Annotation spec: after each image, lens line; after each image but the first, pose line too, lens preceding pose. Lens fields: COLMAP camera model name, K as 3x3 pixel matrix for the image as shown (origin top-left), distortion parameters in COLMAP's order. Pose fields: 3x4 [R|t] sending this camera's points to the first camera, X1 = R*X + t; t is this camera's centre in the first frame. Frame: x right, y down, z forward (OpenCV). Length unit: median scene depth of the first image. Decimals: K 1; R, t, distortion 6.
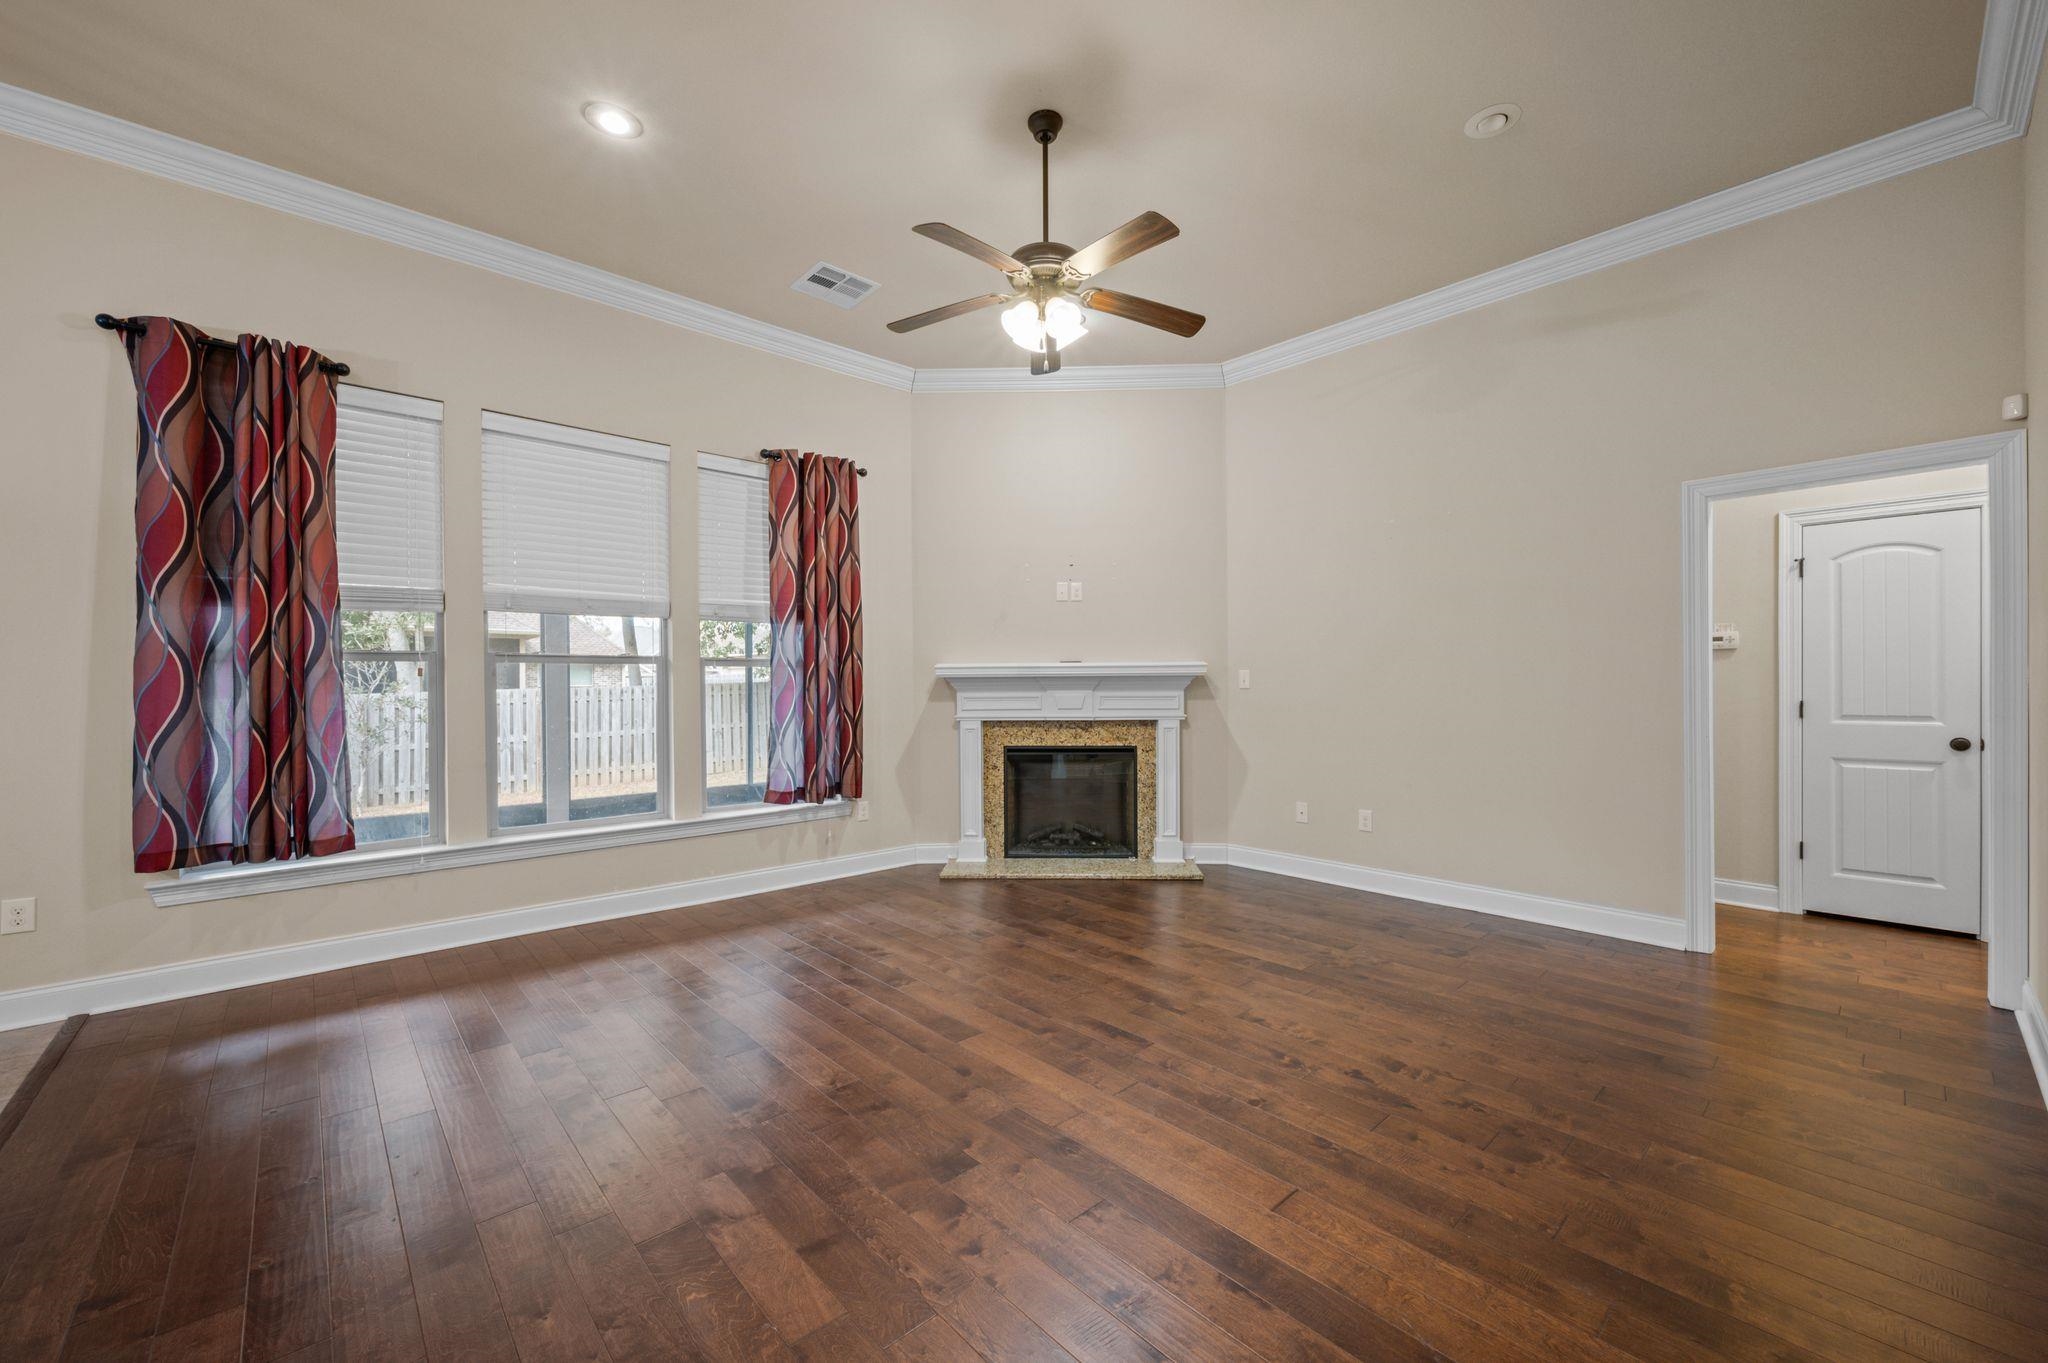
lens RADIAL K [[802.0, 0, 1029.0], [0, 802.0, 688.9], [0, 0, 1]] dist [-0.002607, -0.000196]
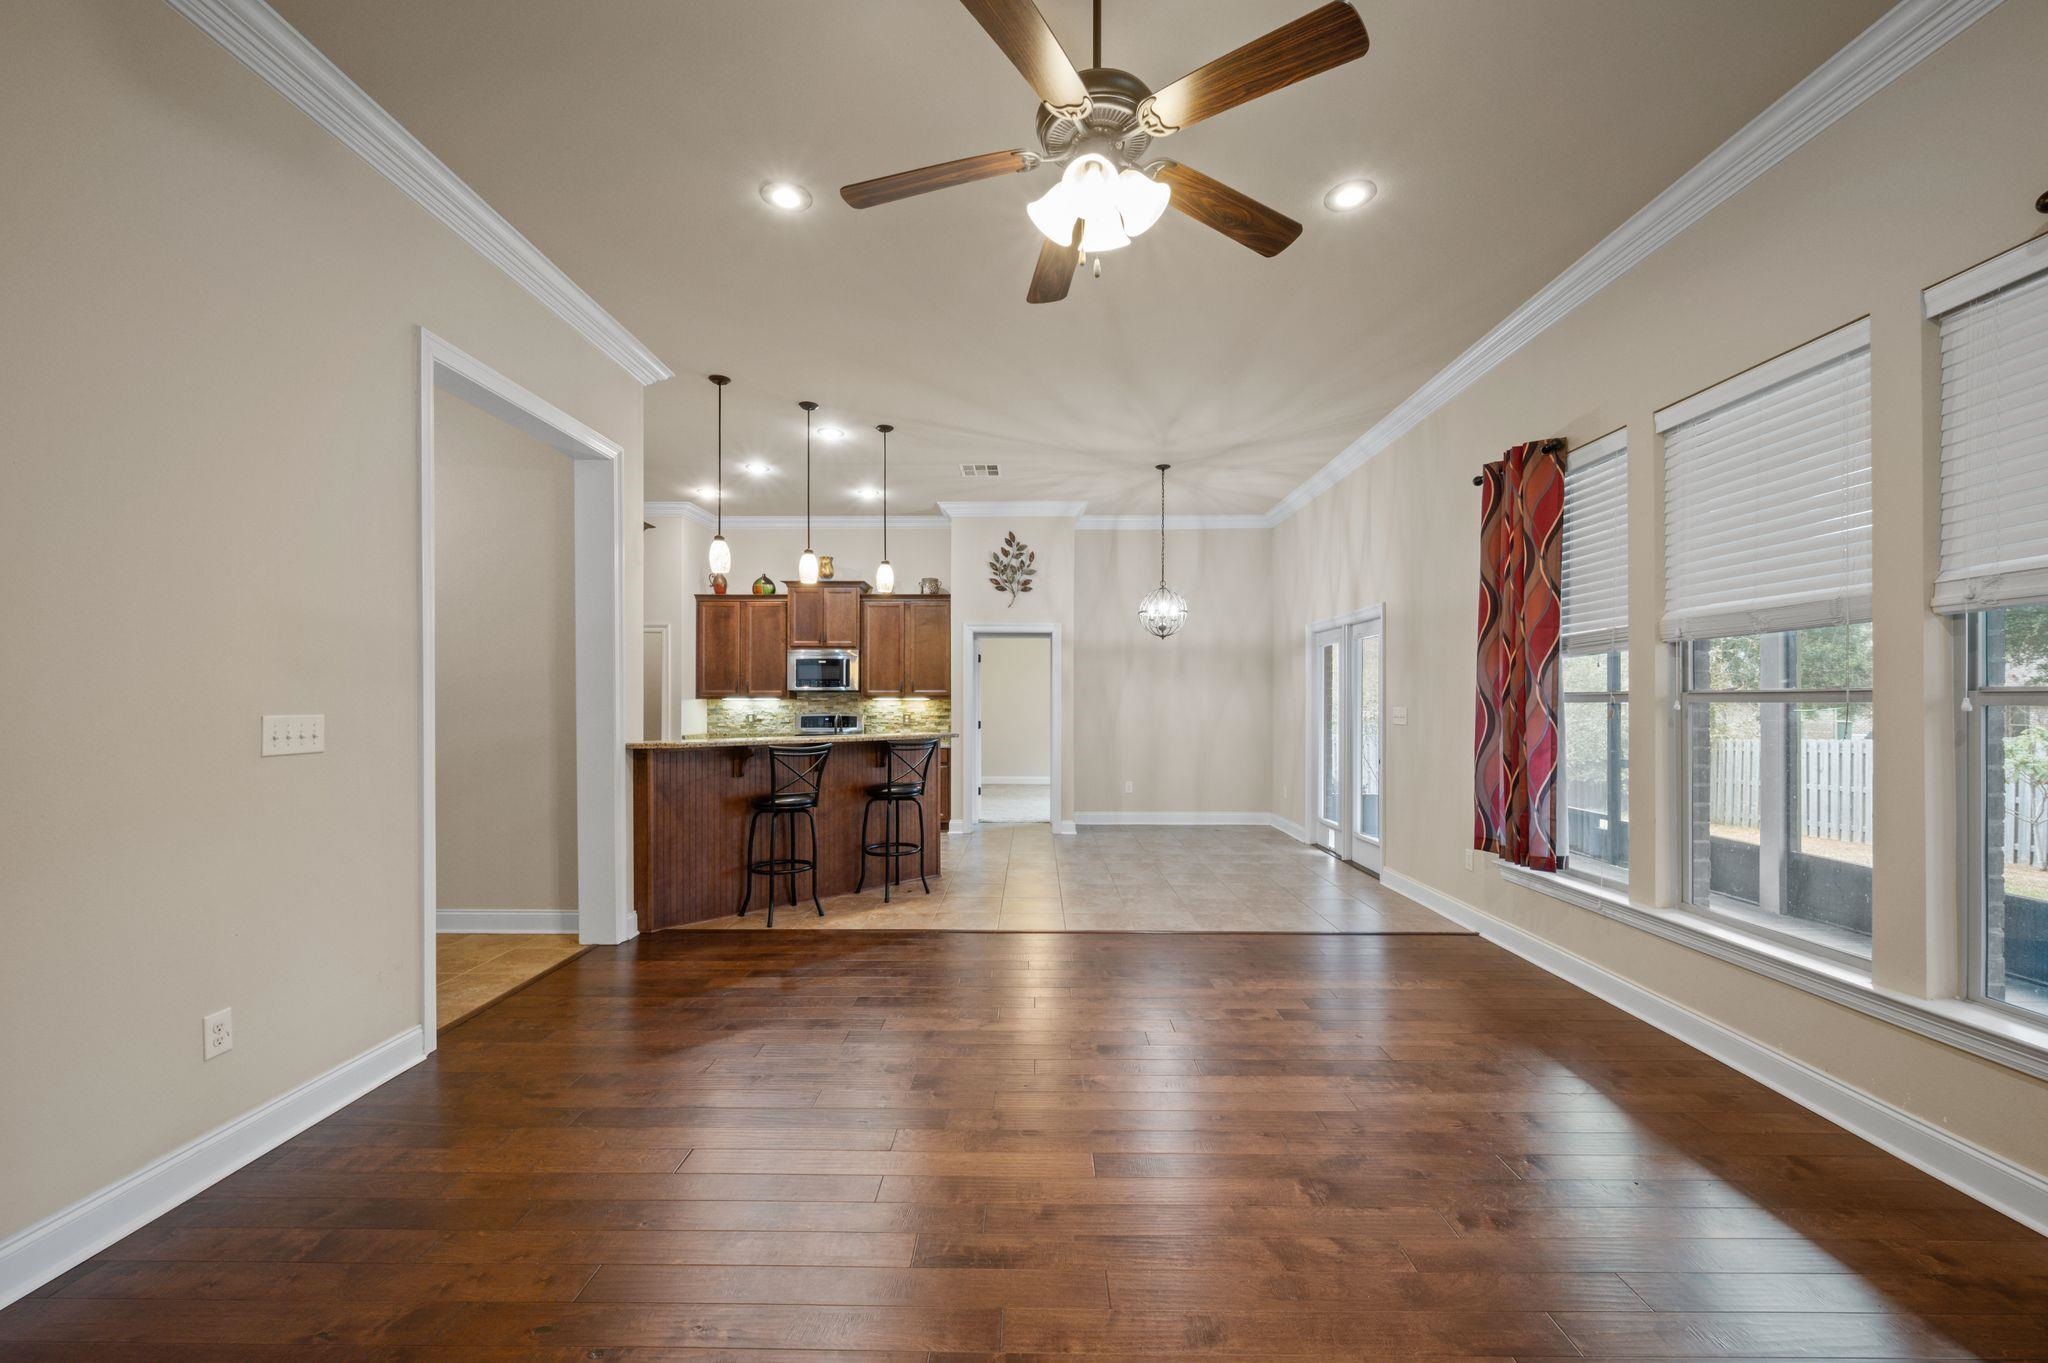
lens RADIAL K [[802.0, 0, 1024.8], [0, 802.0, 701.2], [0, 0, 1]] dist [-0.002607, -0.000196]
pose [[-0.683436, 0.004980, -0.729993, 0.327840], [-0.000925, 0.999970, 0.007688, -0.032102], [0.730010, 0.005930, -0.683411, 0.848564]]
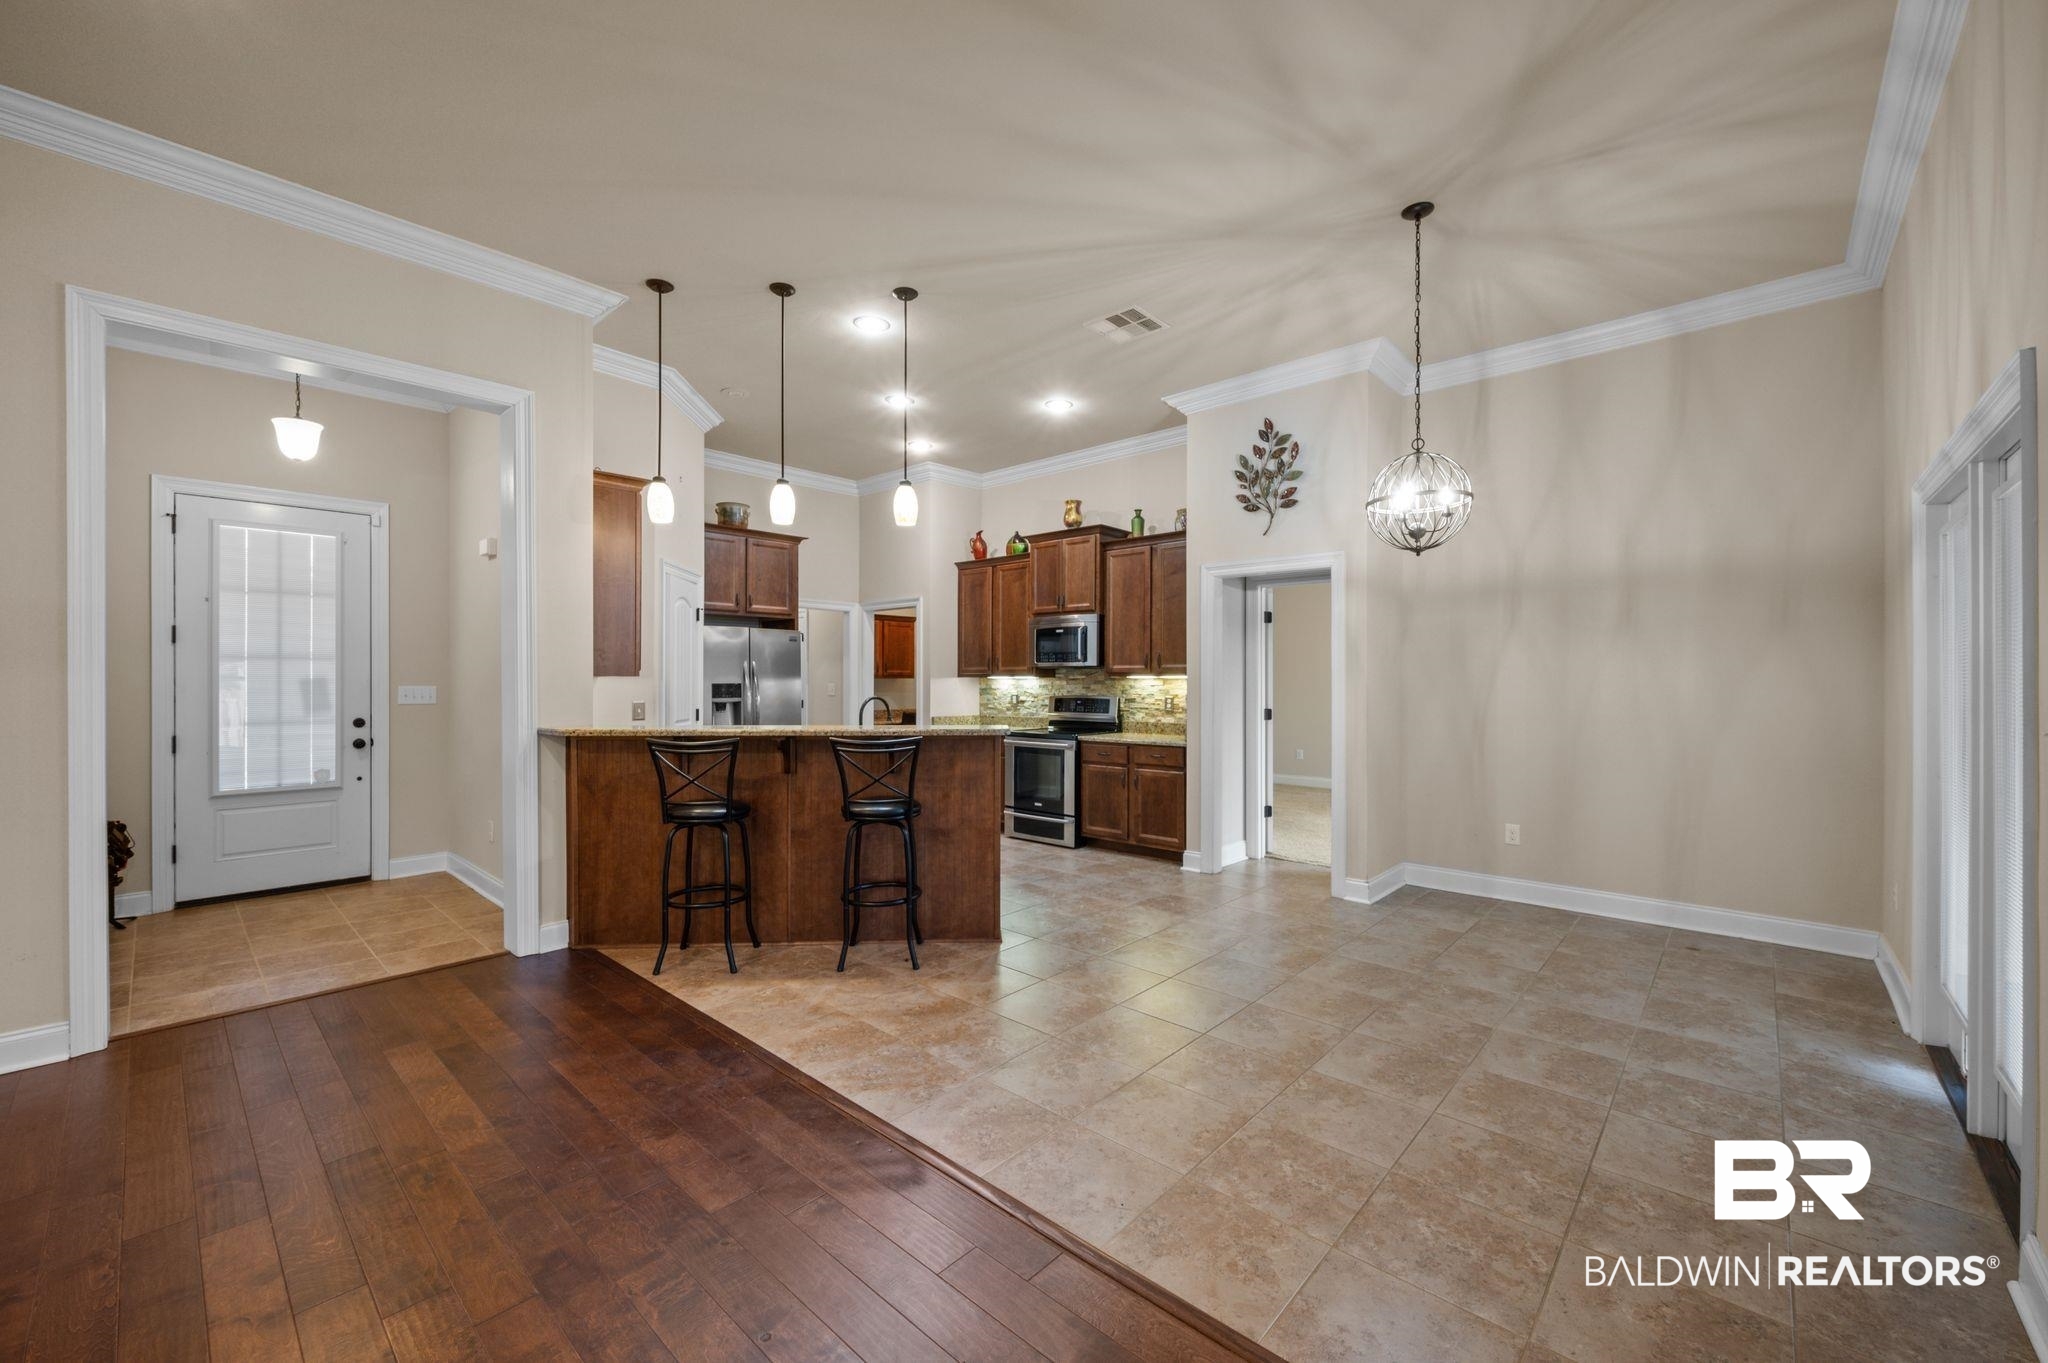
lens RADIAL K [[802.0, 0, 1028.7], [0, 802.0, 678.4], [0, 0, 1]] dist [-0.002607, -0.000196]
pose [[-0.995596, 0.004711, -0.093624, -0.436232], [0.004336, 0.999982, 0.004208, -0.027137], [0.093642, 0.003783, -0.995599, 0.734058]]
